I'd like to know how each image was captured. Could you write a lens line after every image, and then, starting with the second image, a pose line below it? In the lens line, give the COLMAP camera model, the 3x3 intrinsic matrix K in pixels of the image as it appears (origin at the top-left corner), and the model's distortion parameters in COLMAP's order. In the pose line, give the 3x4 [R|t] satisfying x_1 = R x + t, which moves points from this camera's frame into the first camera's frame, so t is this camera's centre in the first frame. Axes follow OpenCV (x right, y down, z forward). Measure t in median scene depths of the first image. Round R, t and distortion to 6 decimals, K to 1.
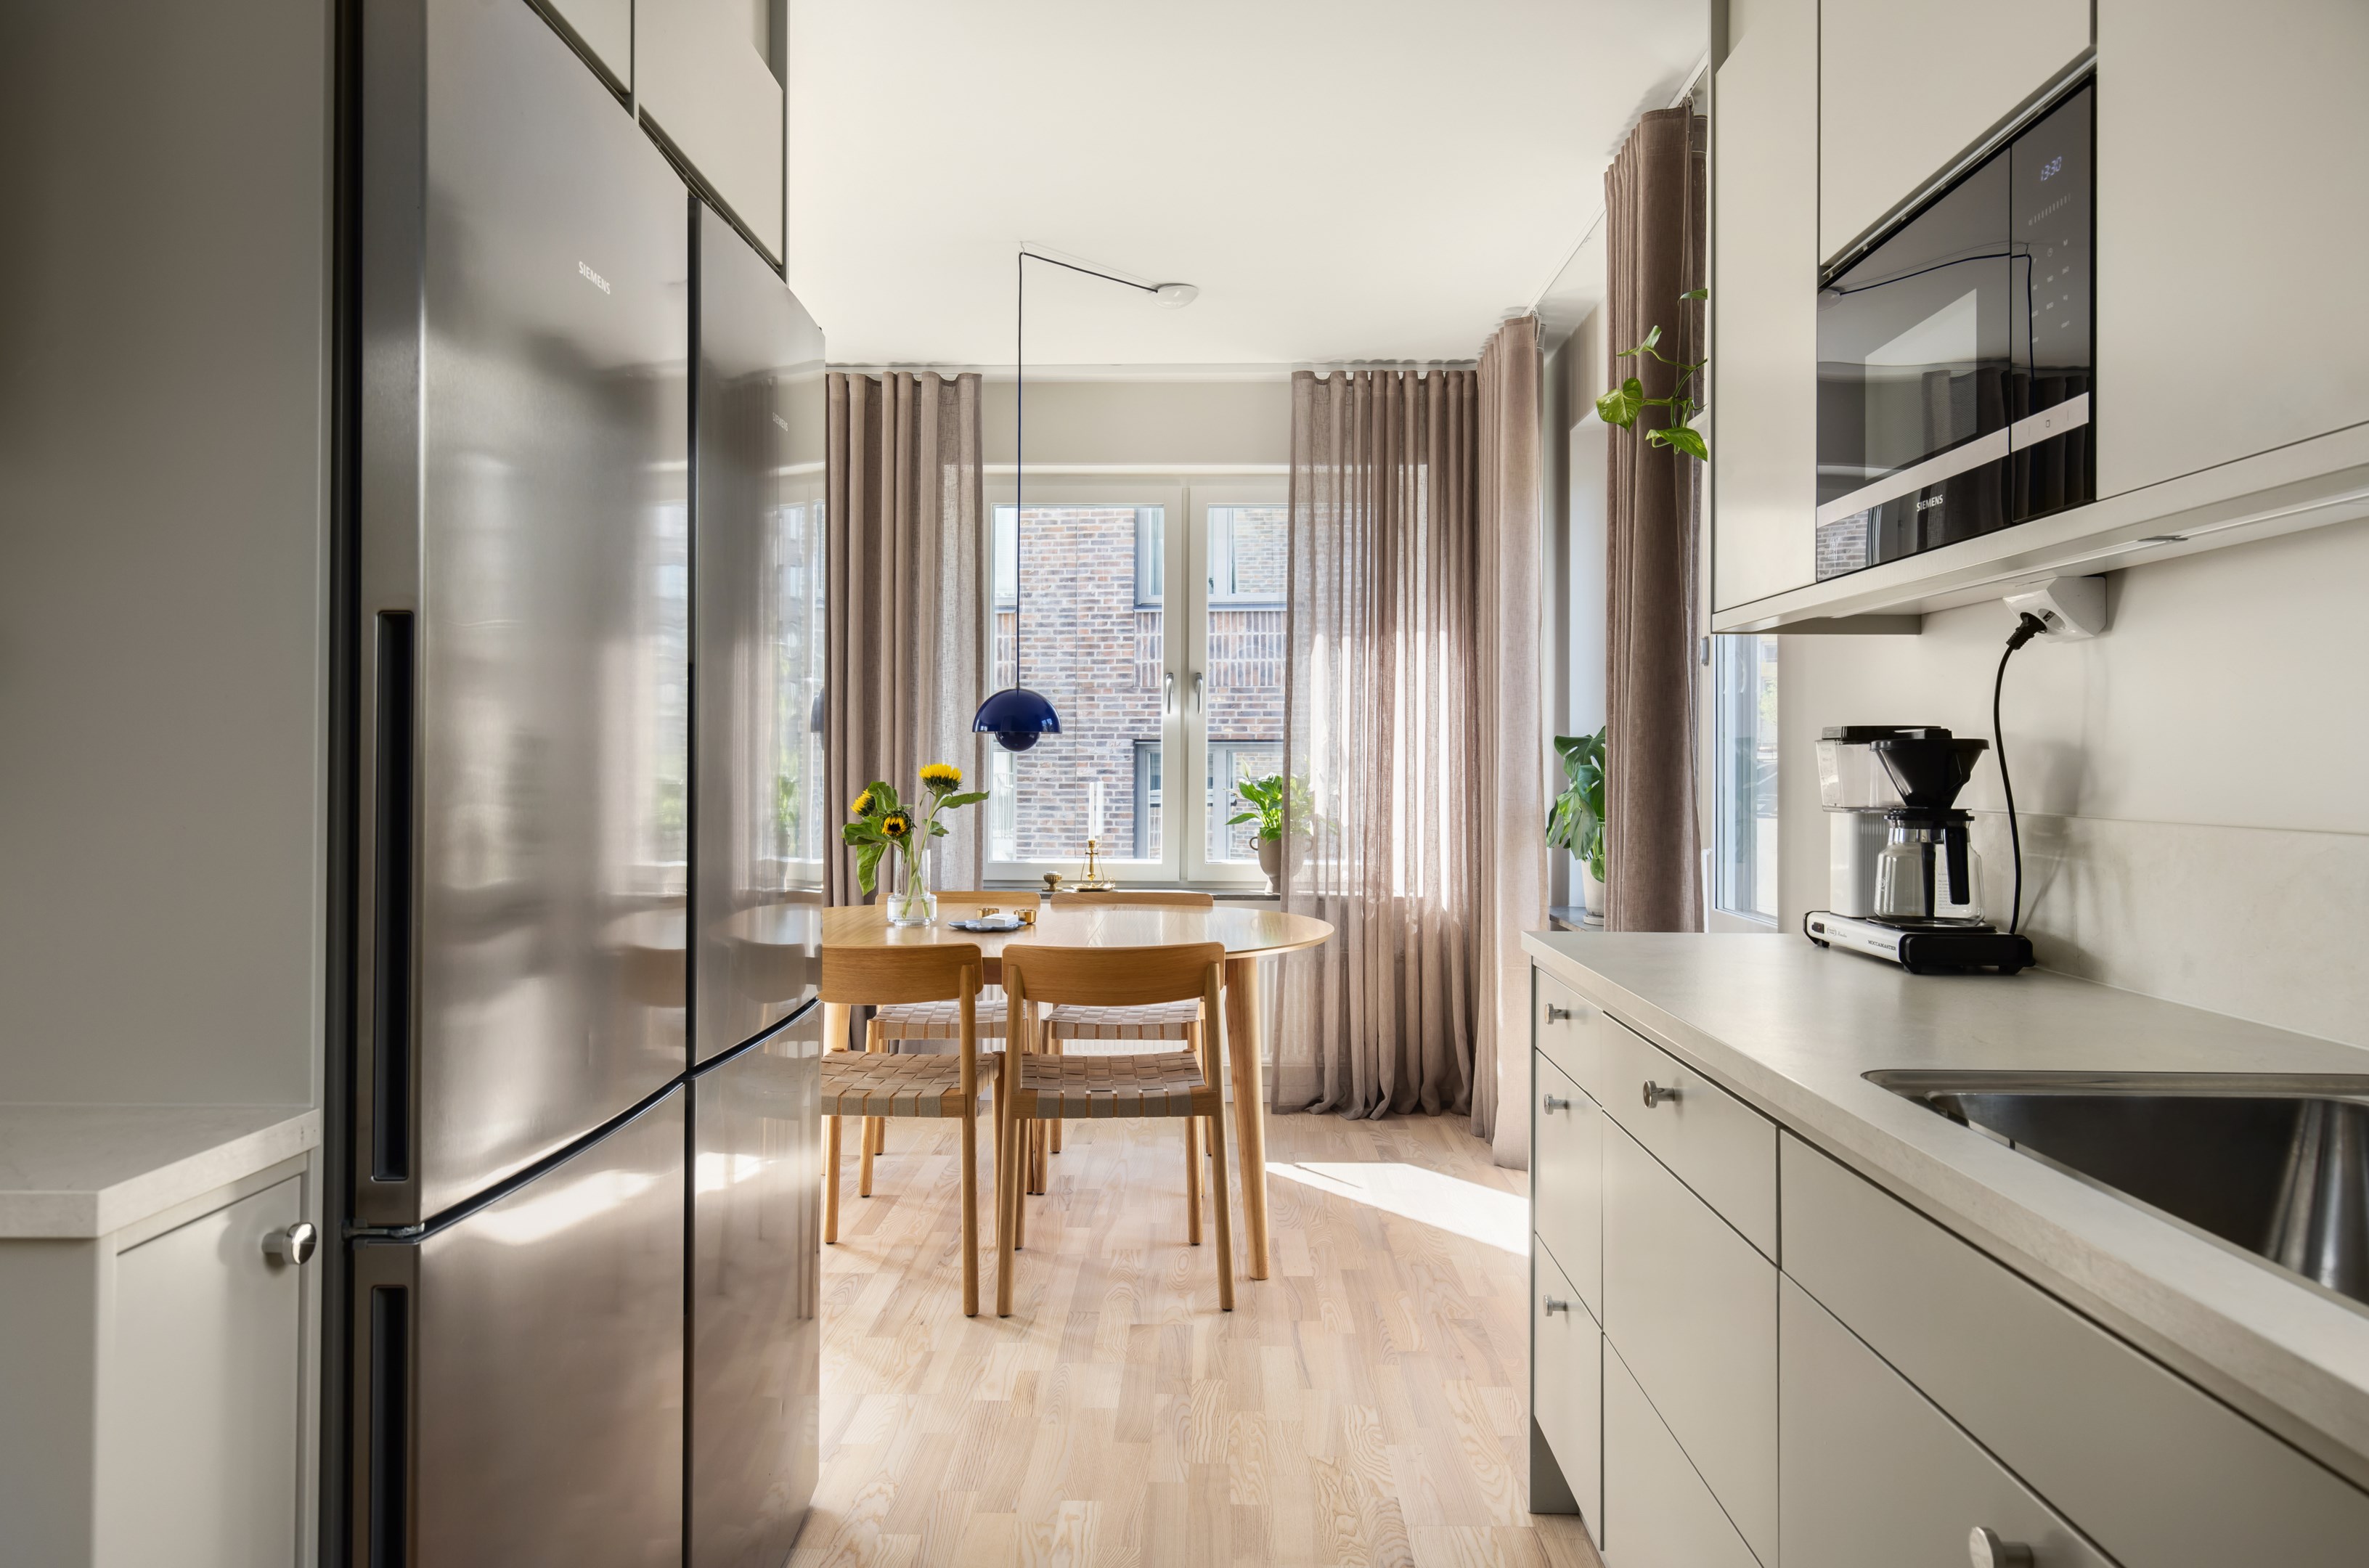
lens RADIAL K [[1469.3, 0, 1180.0], [0, 1469.3, 747.2], [0, 0, 1]] dist [-0.032815, 0.000256]
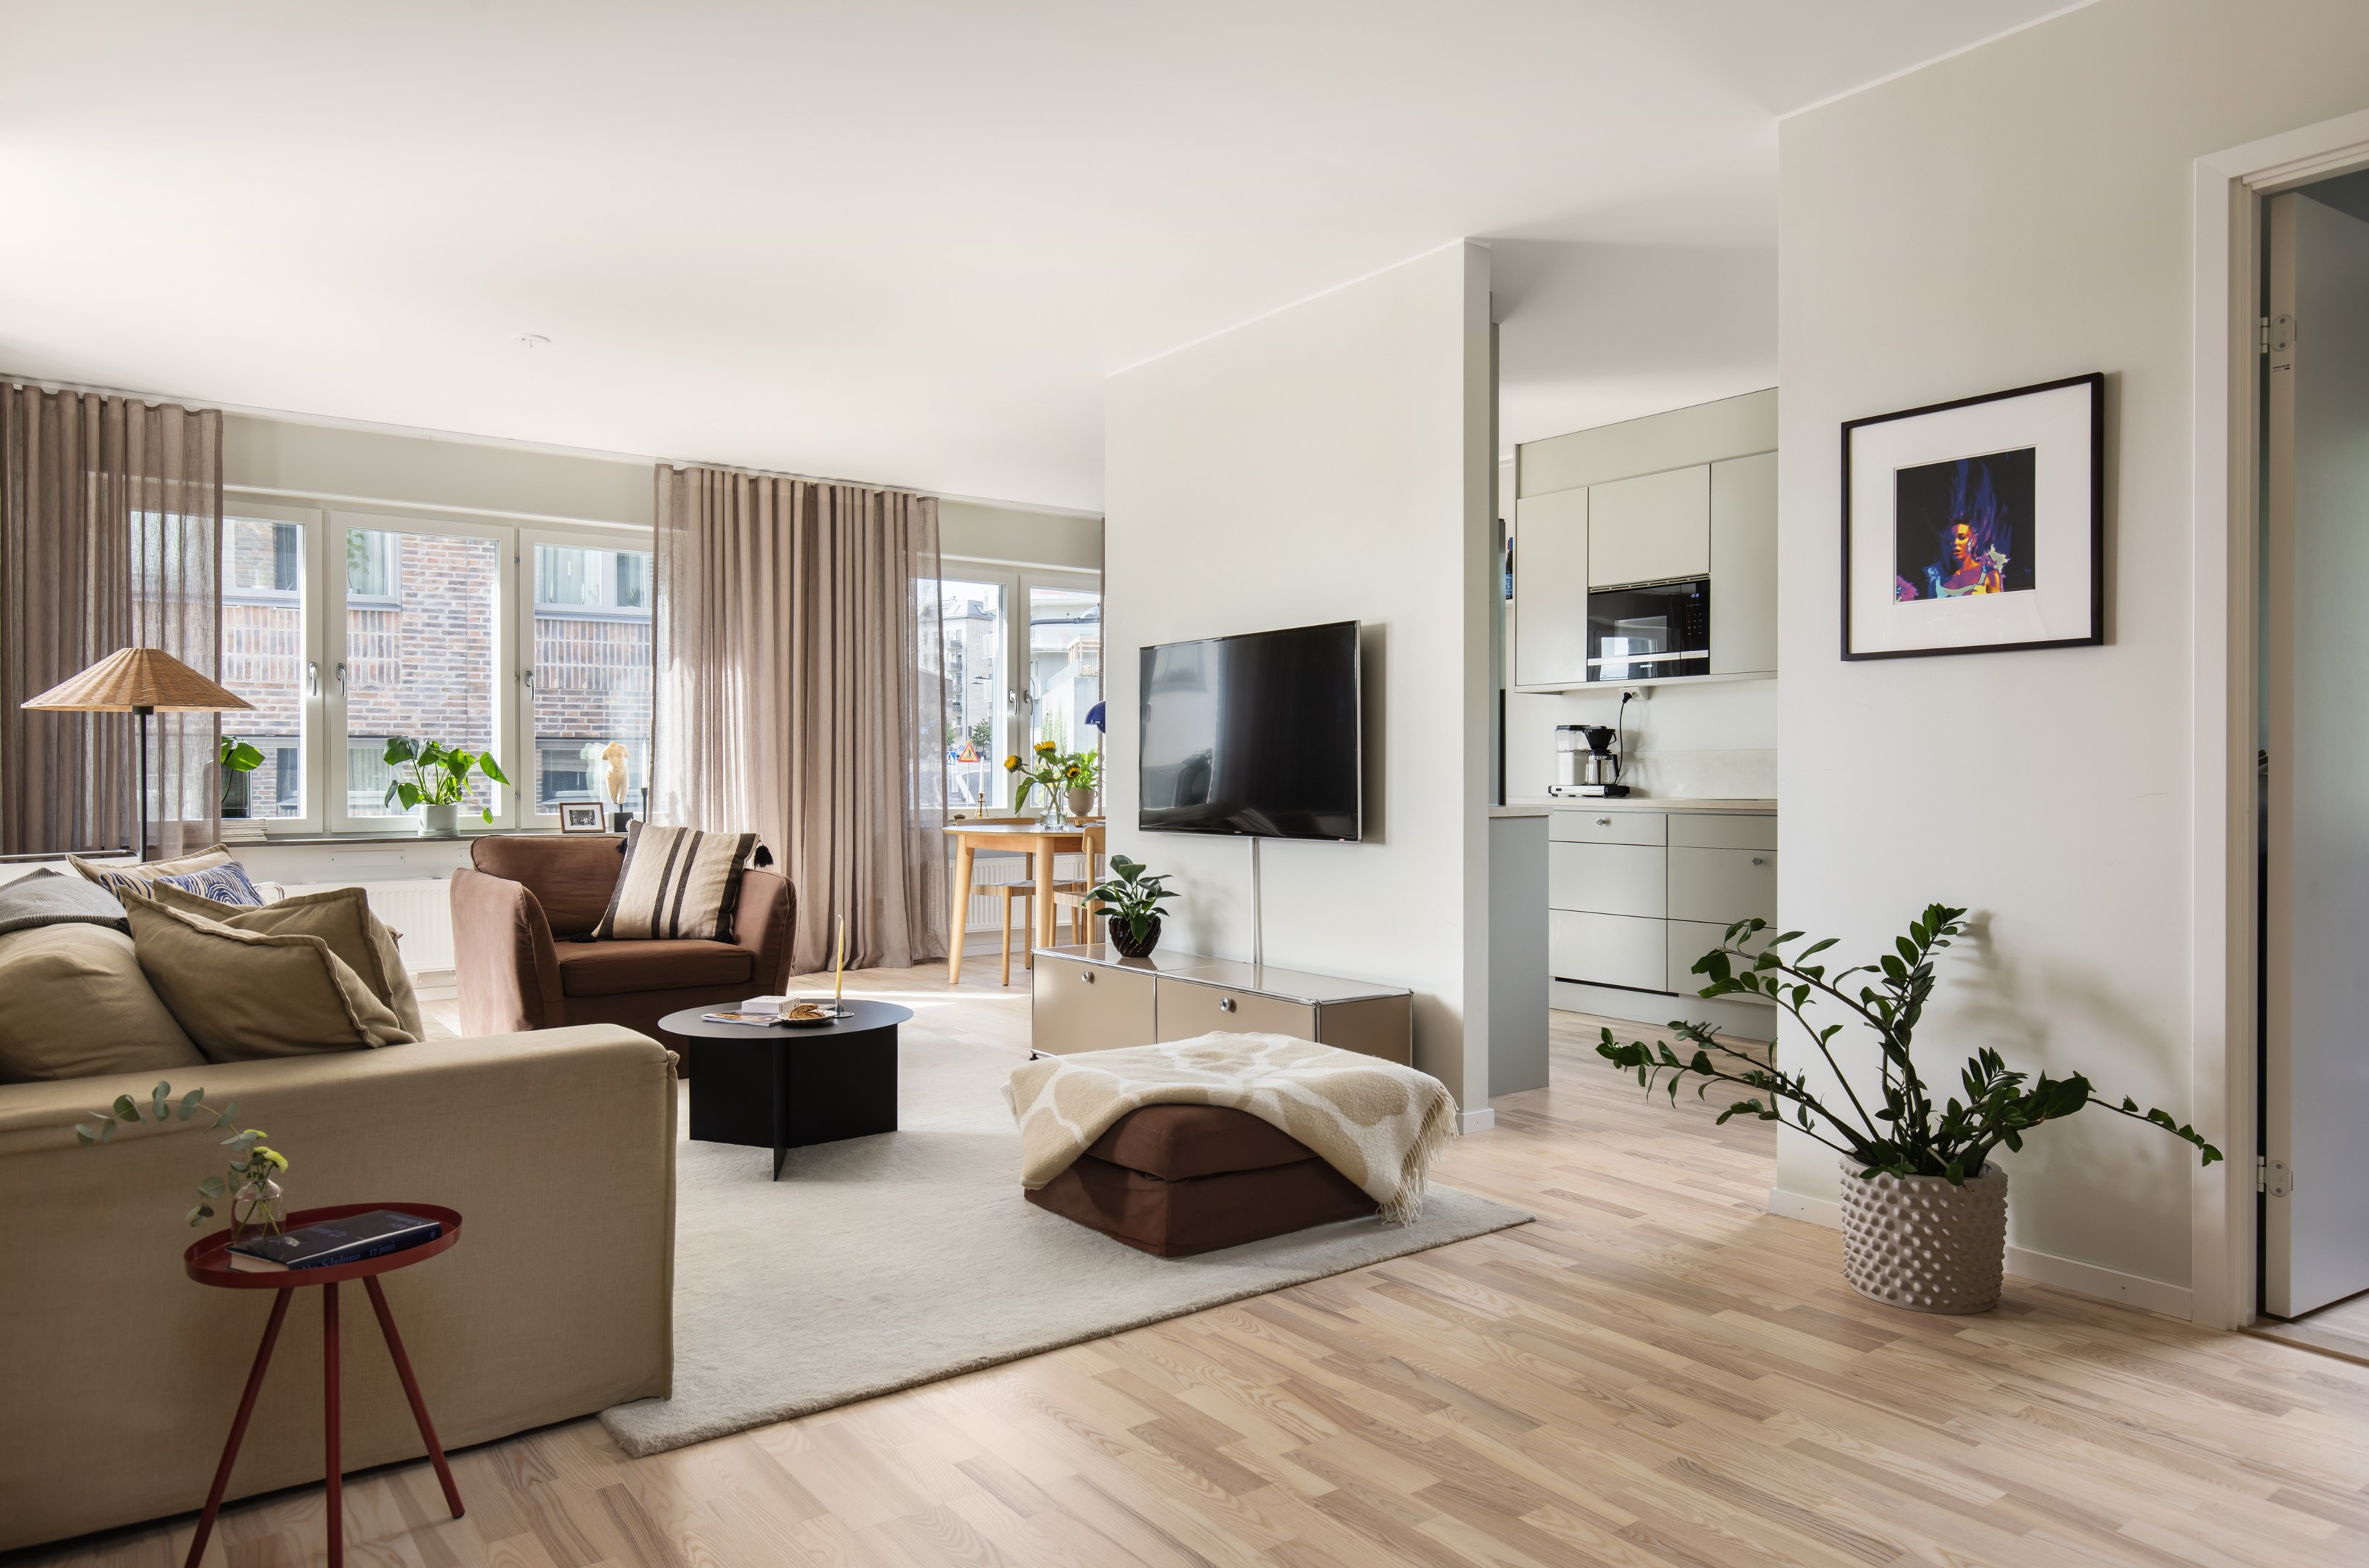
lens RADIAL K [[1518.2, 0, 1184.5], [0, 1518.2, 784.0], [0, 0, 1]] dist [0.004597, -0.000095]
pose [[0.776767, -0.007642, 0.629742, -0.976121], [-0.002854, 0.999873, 0.015654, 0.028416], [-0.629782, -0.013956, 0.776647, -0.448716]]
